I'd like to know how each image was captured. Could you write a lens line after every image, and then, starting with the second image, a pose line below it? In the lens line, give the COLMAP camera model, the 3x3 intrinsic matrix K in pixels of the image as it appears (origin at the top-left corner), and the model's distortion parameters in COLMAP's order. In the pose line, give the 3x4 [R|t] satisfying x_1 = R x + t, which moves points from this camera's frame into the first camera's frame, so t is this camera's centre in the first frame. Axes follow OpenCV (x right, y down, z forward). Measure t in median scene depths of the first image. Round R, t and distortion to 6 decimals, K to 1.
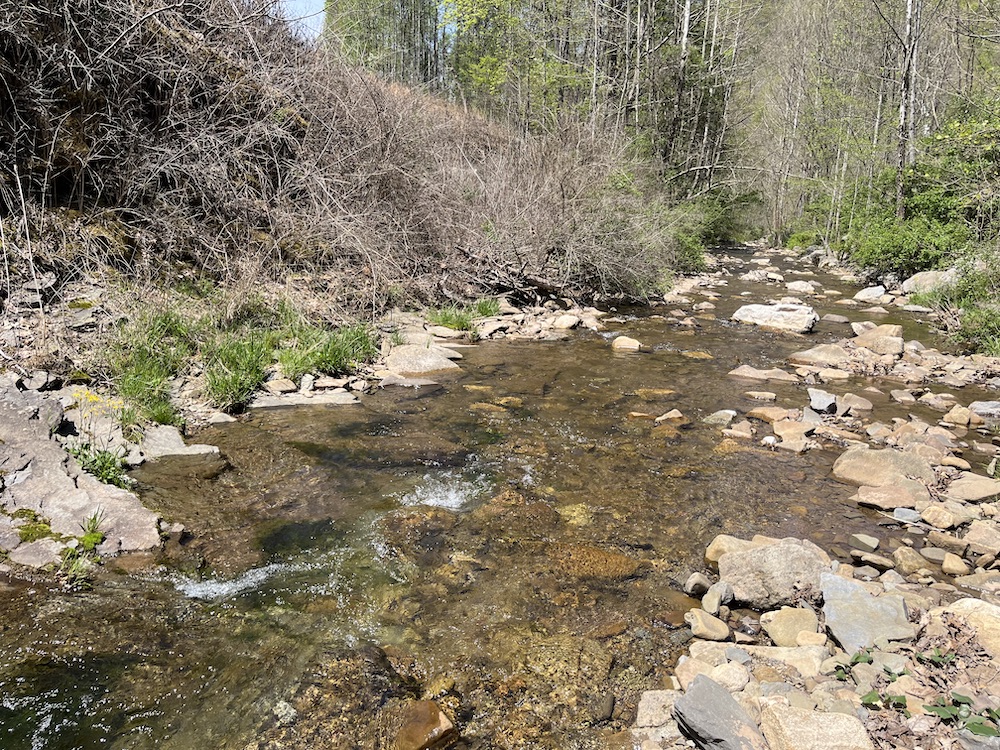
lens RADIAL K [[766.7, 0, 500.0], [0, 766.7, 375.0], [0, 0, 1]] dist [0.073557, -0.097273]
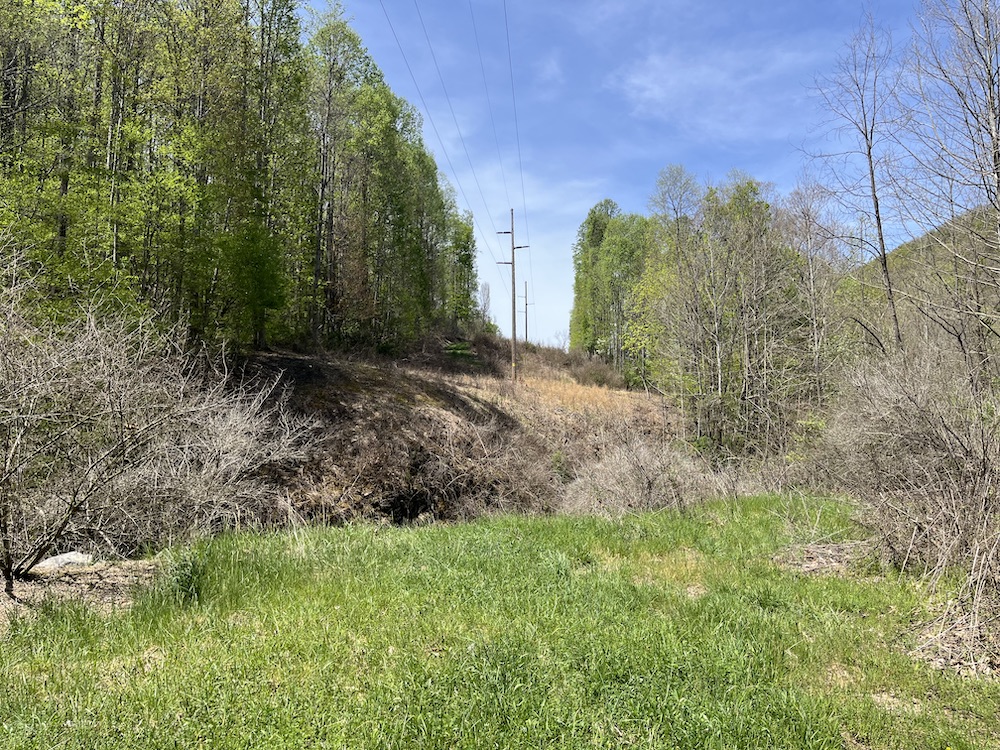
lens RADIAL K [[766.7, 0, 500.0], [0, 766.7, 375.0], [0, 0, 1]] dist [0.073557, -0.097273]
pose [[0.943189, -0.058114, -0.327134, 1.109649], [-0.033750, 0.962735, -0.268332, 0.143958], [0.330537, 0.264129, 0.906080, -2.720571]]
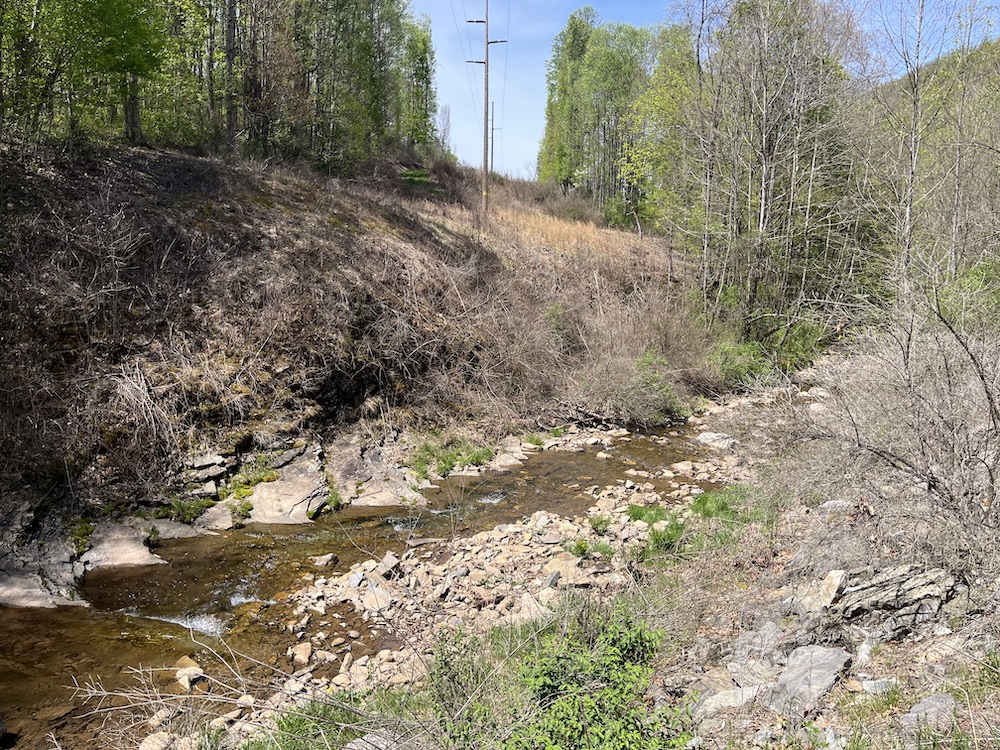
lens RADIAL K [[766.7, 0, 500.0], [0, 766.7, 375.0], [0, 0, 1]] dist [0.073557, -0.097273]
pose [[0.961437, 0.026028, -0.273791, 0.557209], [-0.046916, 0.996441, -0.070024, -0.118682], [0.270994, 0.080169, 0.959237, -1.525825]]
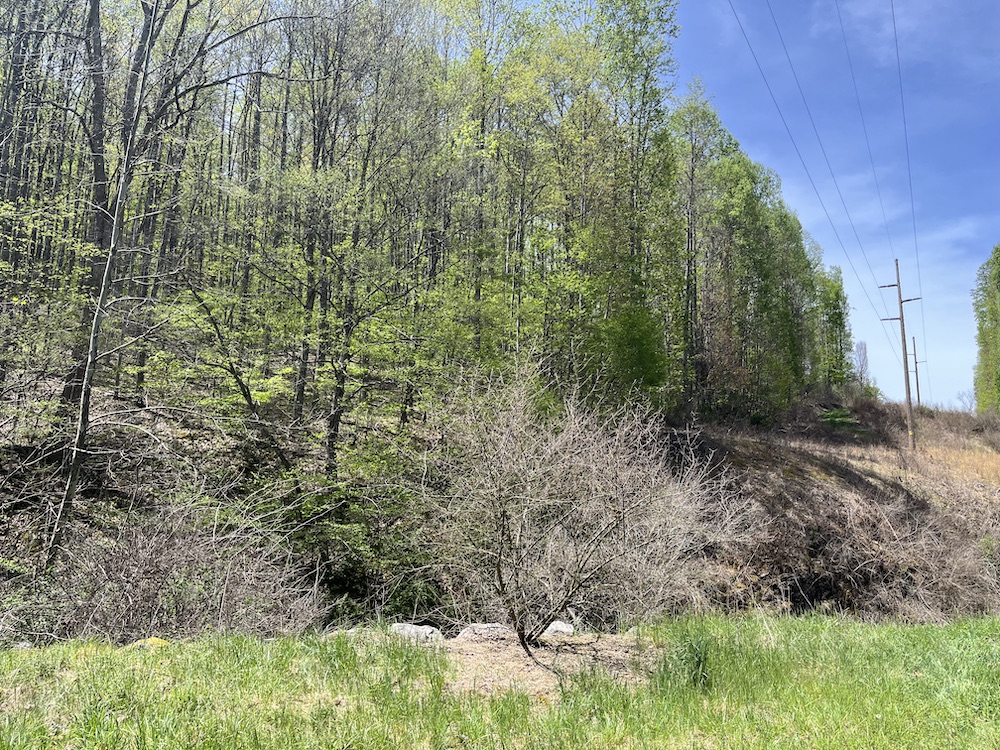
lens RADIAL K [[766.7, 0, 500.0], [0, 766.7, 375.0], [0, 0, 1]] dist [0.073557, -0.097273]
pose [[0.702201, -0.139106, -0.698258, 1.017923], [-0.130533, 0.938951, -0.318328, 0.144824], [0.699911, 0.314676, 0.641174, -2.813188]]
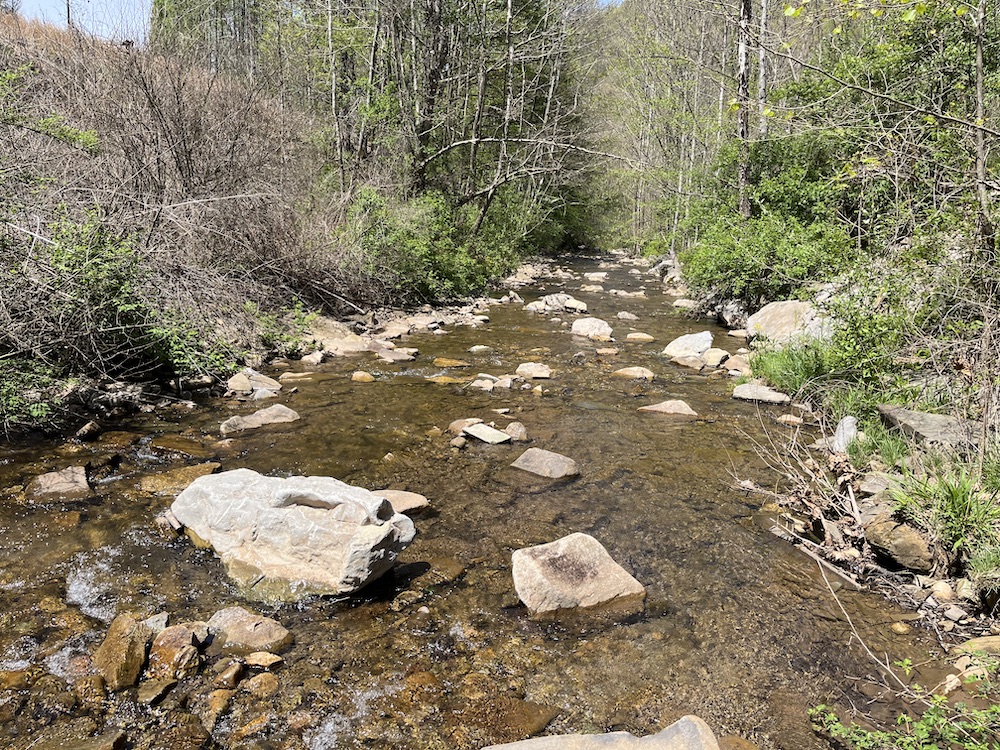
lens RADIAL K [[766.7, 0, 500.0], [0, 766.7, 375.0], [0, 0, 1]] dist [0.073557, -0.097273]
pose [[0.990480, -0.026573, 0.135067, 0.623266], [0.027762, 0.999591, -0.006924, -0.197181], [-0.134828, 0.010608, 0.990812, 1.085022]]
